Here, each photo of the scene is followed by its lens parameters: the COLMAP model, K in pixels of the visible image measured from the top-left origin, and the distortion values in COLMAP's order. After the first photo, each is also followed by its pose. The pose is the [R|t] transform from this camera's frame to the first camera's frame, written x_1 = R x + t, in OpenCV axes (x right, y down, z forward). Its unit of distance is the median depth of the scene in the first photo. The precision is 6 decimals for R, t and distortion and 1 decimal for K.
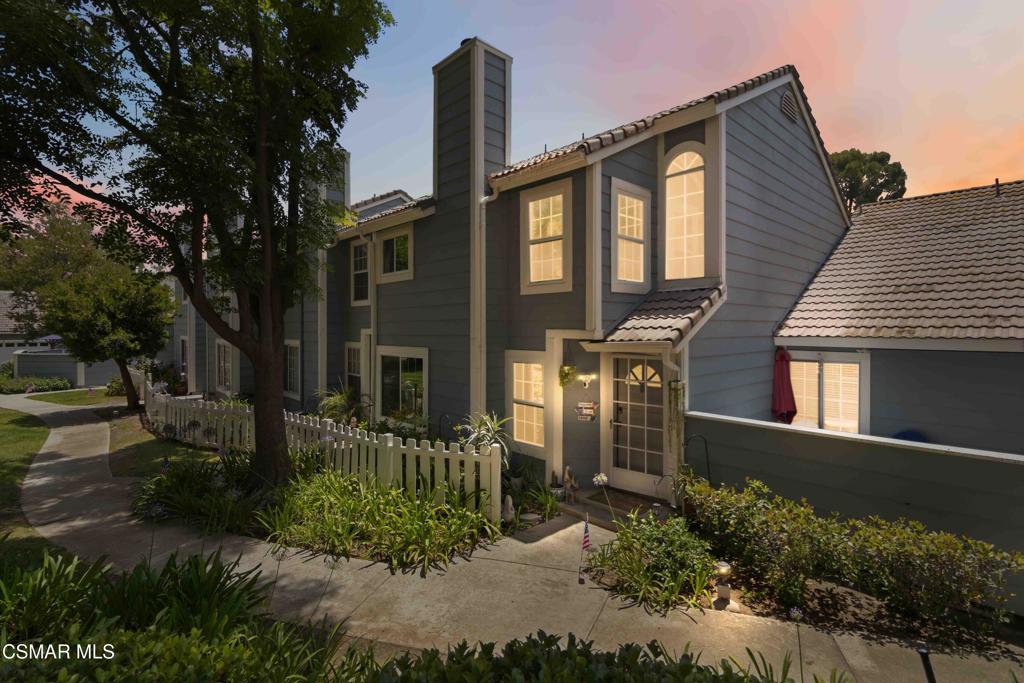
lens RADIAL K [[492.7, 0, 508.4], [0, 492.7, 331.6], [0, 0, 1]] dist [0.002056, 0.000059]
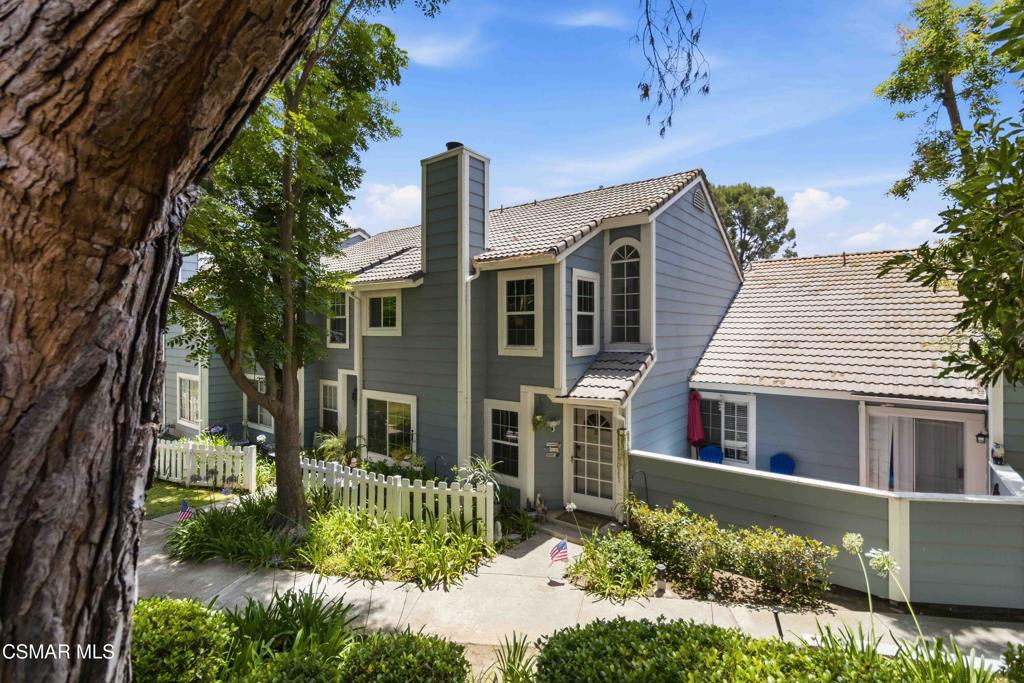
lens RADIAL K [[492.7, 0, 508.4], [0, 492.7, 331.6], [0, 0, 1]] dist [0.002056, 0.000059]
pose [[0.987715, -0.001140, 0.156262, -0.176619], [0.001091, 0.999999, 0.000396, -0.165531], [-0.156262, -0.000220, 0.987716, -0.275783]]
